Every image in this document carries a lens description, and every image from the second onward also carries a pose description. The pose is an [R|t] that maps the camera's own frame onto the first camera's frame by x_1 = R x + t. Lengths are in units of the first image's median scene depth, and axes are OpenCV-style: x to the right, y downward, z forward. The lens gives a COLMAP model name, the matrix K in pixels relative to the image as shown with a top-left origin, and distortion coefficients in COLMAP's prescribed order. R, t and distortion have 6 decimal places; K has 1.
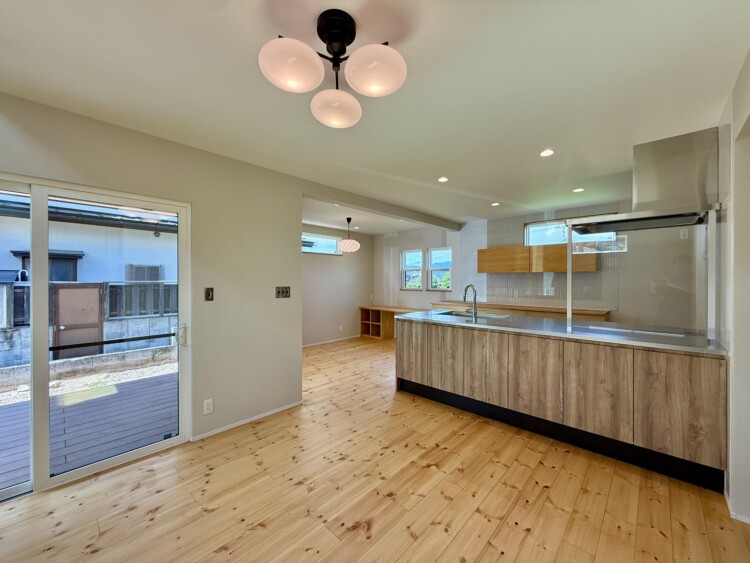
lens RADIAL K [[304.1, 0, 371.6], [0, 304.1, 280.8], [0, 0, 1]] dist [-0.001551, -0.000165]
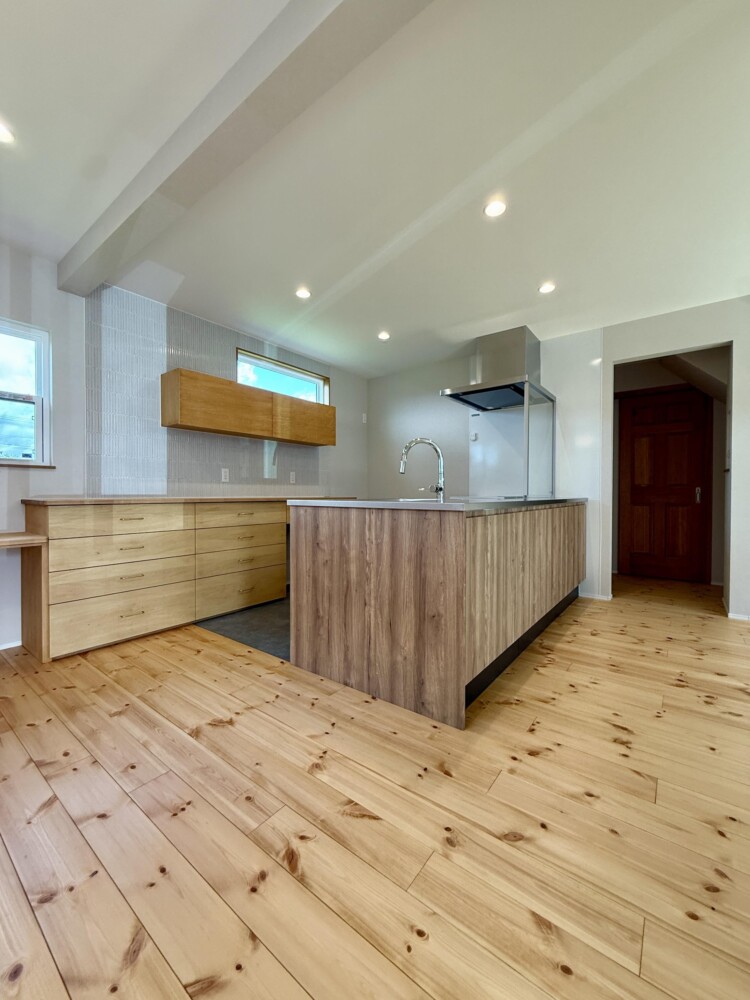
lens RADIAL K [[402.1, 0, 377.7], [0, 402.1, 495.4], [0, 0, 1]] dist [-0.001280, 0.000206]
pose [[-0.115384, -0.004742, 0.993310, -0.449700], [0.004526, 0.999976, 0.005300, 0.135342], [-0.993311, 0.005107, -0.115359, 1.496147]]
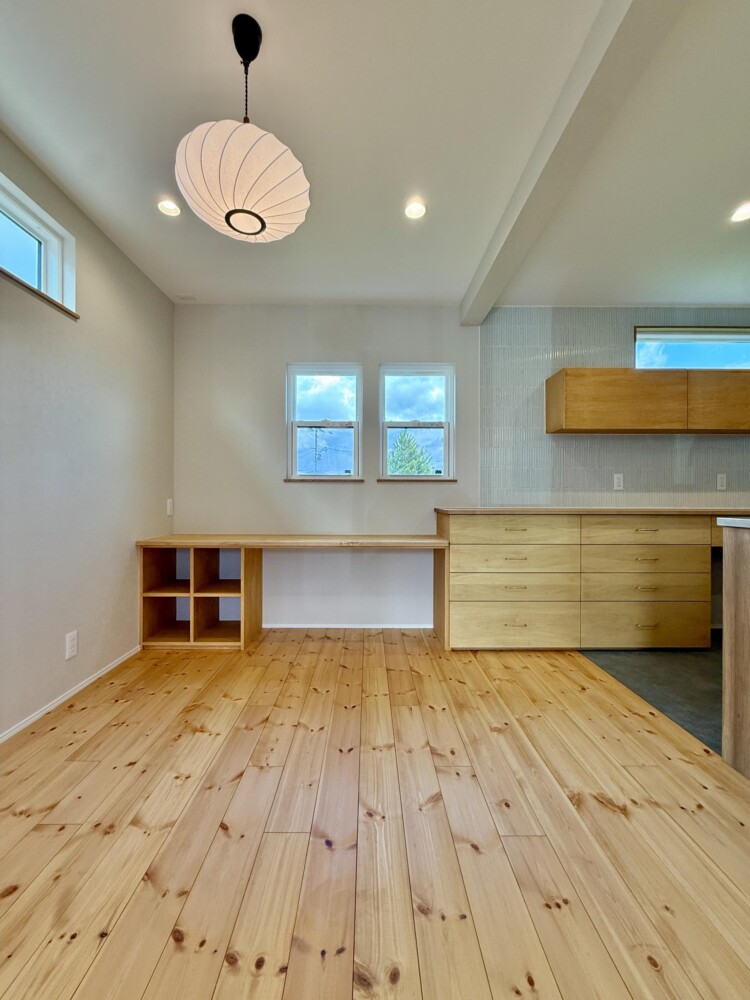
lens RADIAL K [[402.1, 0, 368.2], [0, 402.1, 500.3], [0, 0, 1]] dist [-0.001280, 0.000206]
pose [[0.719780, -0.002477, 0.694198, -0.357344], [0.001584, 0.999997, 0.001926, 0.121725], [-0.694201, -0.000287, 0.719781, 1.520014]]
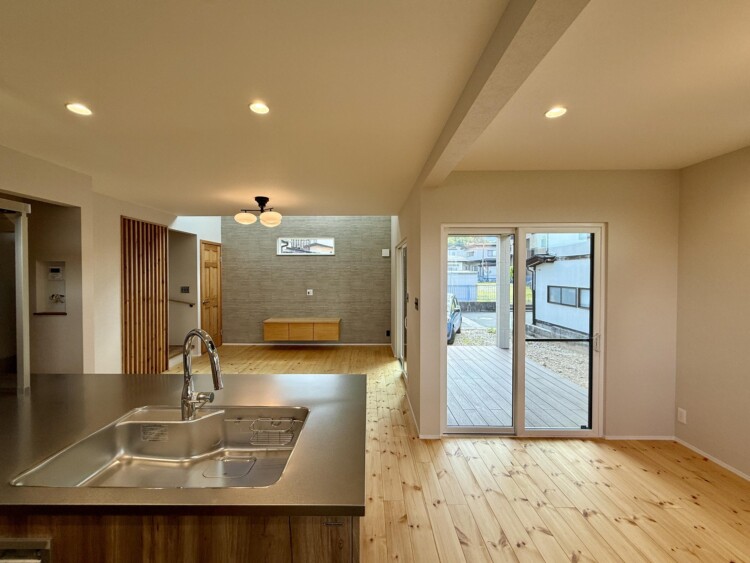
lens RADIAL K [[304.1, 0, 363.8], [0, 304.1, 281.6], [0, 0, 1]] dist [-0.001551, -0.000165]
pose [[-0.726536, 0.021168, -0.686802, 0.534246], [-0.001585, 0.999471, 0.032480, -0.068241], [0.687127, 0.024687, -0.726118, 1.769220]]
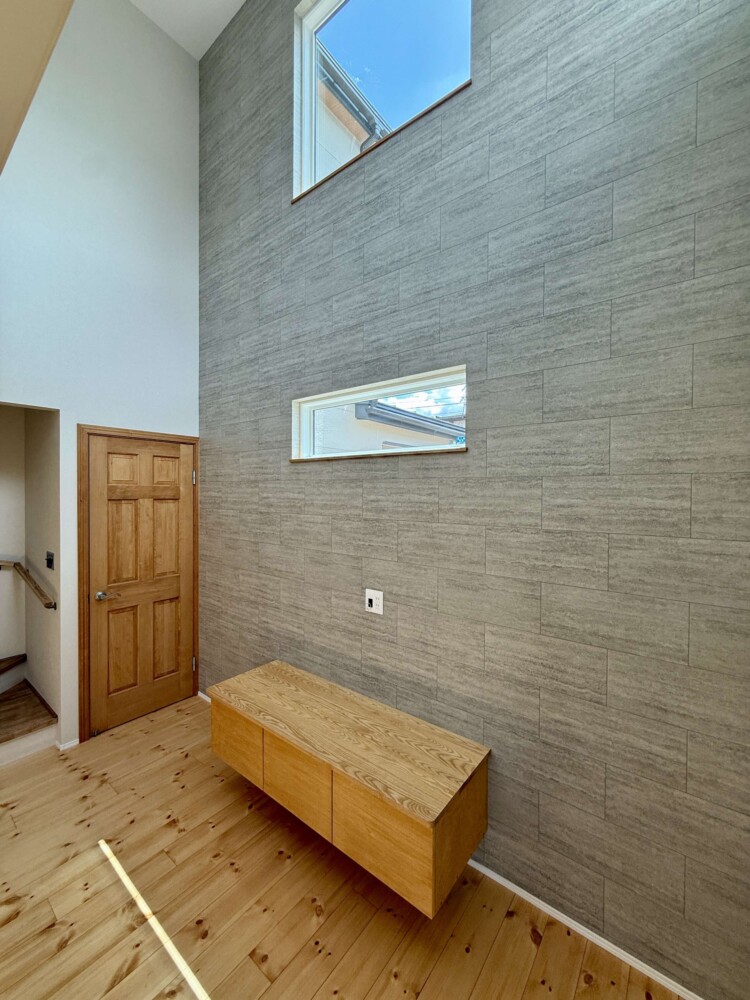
lens RADIAL K [[402.1, 0, 378.8], [0, 402.1, 498.6], [0, 0, 1]] dist [-0.001280, 0.000206]
pose [[-0.994233, -0.005123, -0.107124, -0.675615], [-0.007157, 0.999801, 0.018617, -0.124399], [0.107007, 0.019276, -0.994071, 0.584482]]
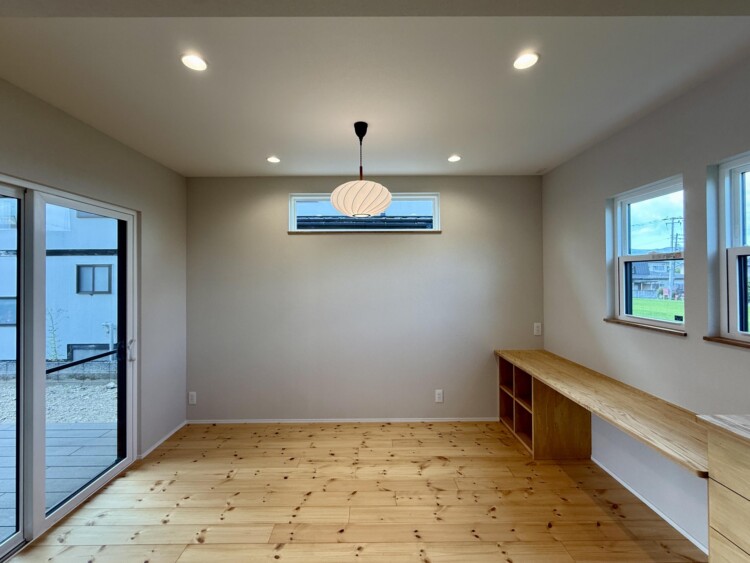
lens RADIAL K [[325.0, 0, 371.5], [0, 325.0, 270.7], [0, 0, 1]] dist [-0.005198, 0.000918]
pose [[0.697475, -0.007954, -0.716565, 0.412663], [-0.000123, 0.999937, -0.011219, -0.048991], [0.716609, 0.007913, 0.697430, 1.422734]]
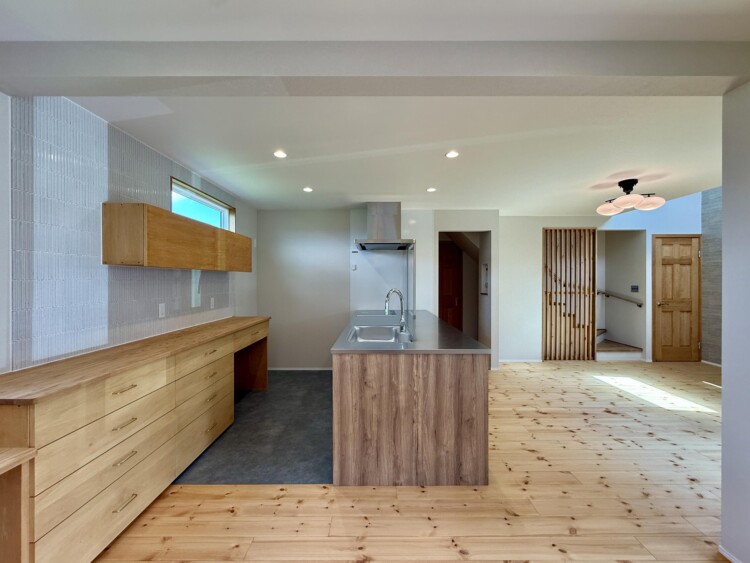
lens RADIAL K [[304.1, 0, 381.4], [0, 304.1, 279.3], [0, 0, 1]] dist [-0.001551, -0.000165]
pose [[-0.697085, 0.003191, 0.716981, -0.238643], [0.004356, 0.999990, -0.000216, -0.014949], [-0.716975, 0.002973, -0.697092, 1.992577]]
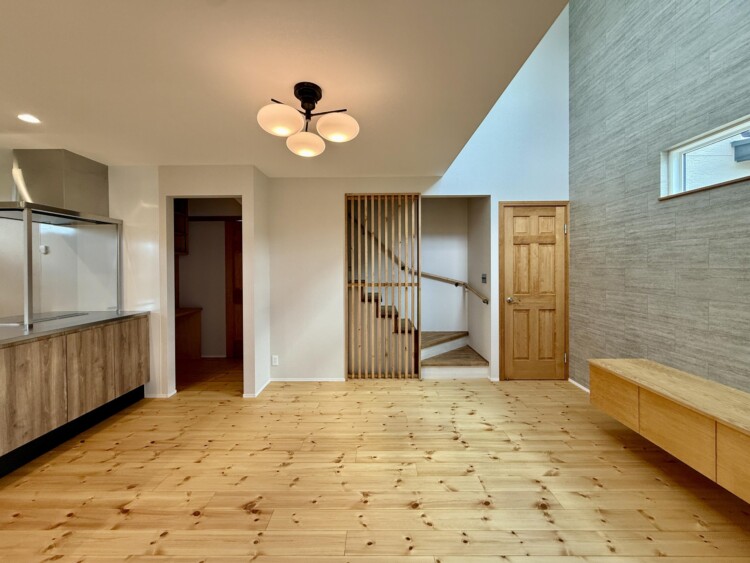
lens RADIAL K [[304.1, 0, 376.5], [0, 304.1, 269.3], [0, 0, 1]] dist [-0.001551, -0.000165]
pose [[-0.689567, -0.002377, 0.724218, -0.644893], [0.009544, 0.999878, 0.012370, -0.011243], [-0.724159, 0.015442, -0.689460, 0.832718]]
